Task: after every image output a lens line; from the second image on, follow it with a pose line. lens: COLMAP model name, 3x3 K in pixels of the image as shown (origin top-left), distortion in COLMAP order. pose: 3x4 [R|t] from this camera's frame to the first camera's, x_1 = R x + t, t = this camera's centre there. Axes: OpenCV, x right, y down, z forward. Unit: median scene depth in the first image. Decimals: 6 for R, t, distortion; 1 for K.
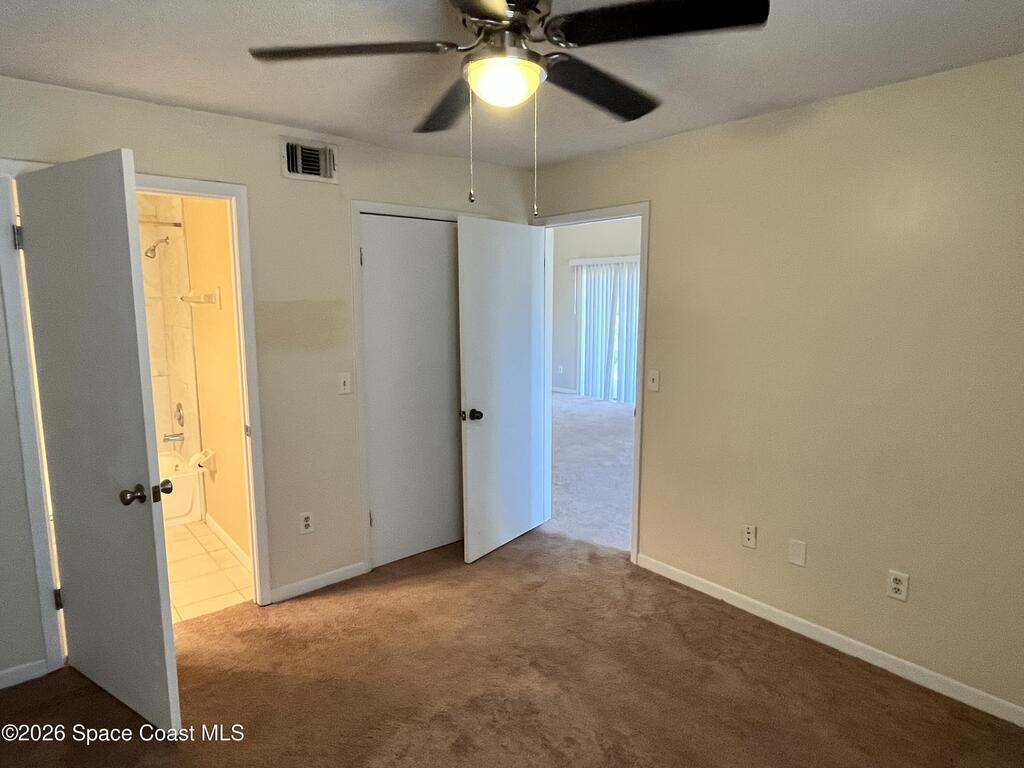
lens RADIAL K [[609.2, 0, 512.0], [0, 609.2, 384.0], [0, 0, 1]] dist [0.003202, 0.000406]
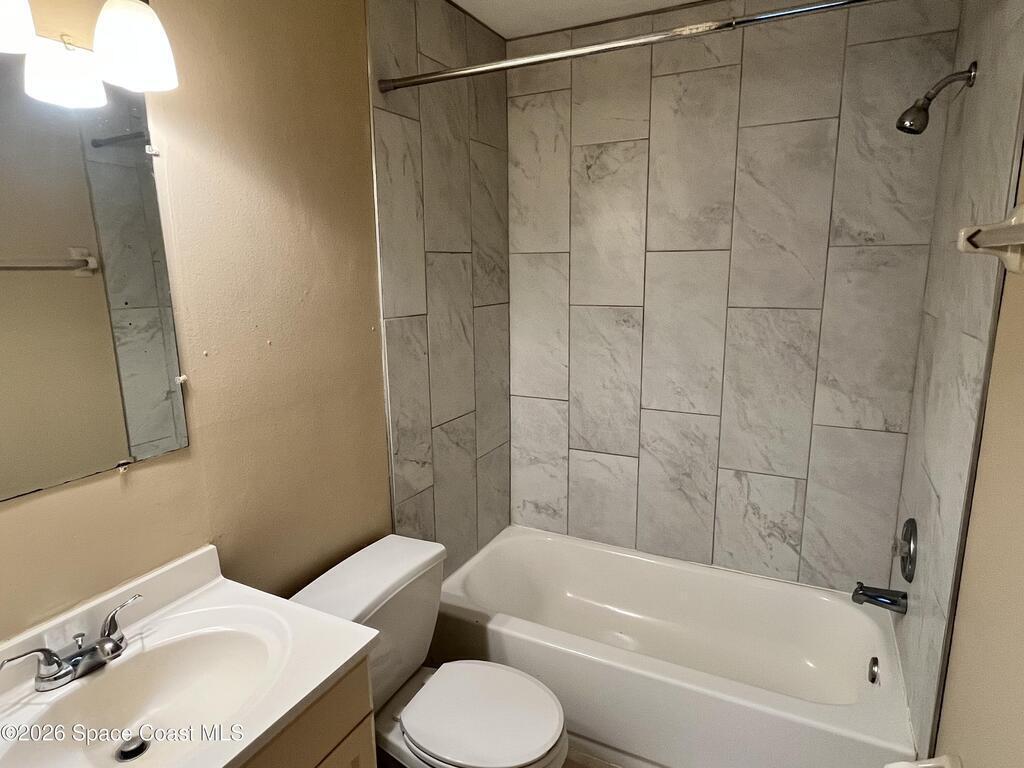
lens RADIAL K [[609.2, 0, 512.0], [0, 609.2, 384.0], [0, 0, 1]] dist [0.003202, 0.000406]
pose [[0.395005, 0.177150, -0.901437, -0.315014], [-0.117387, 0.982921, 0.141726, -0.078315], [0.911149, 0.049834, 0.409054, 0.610070]]
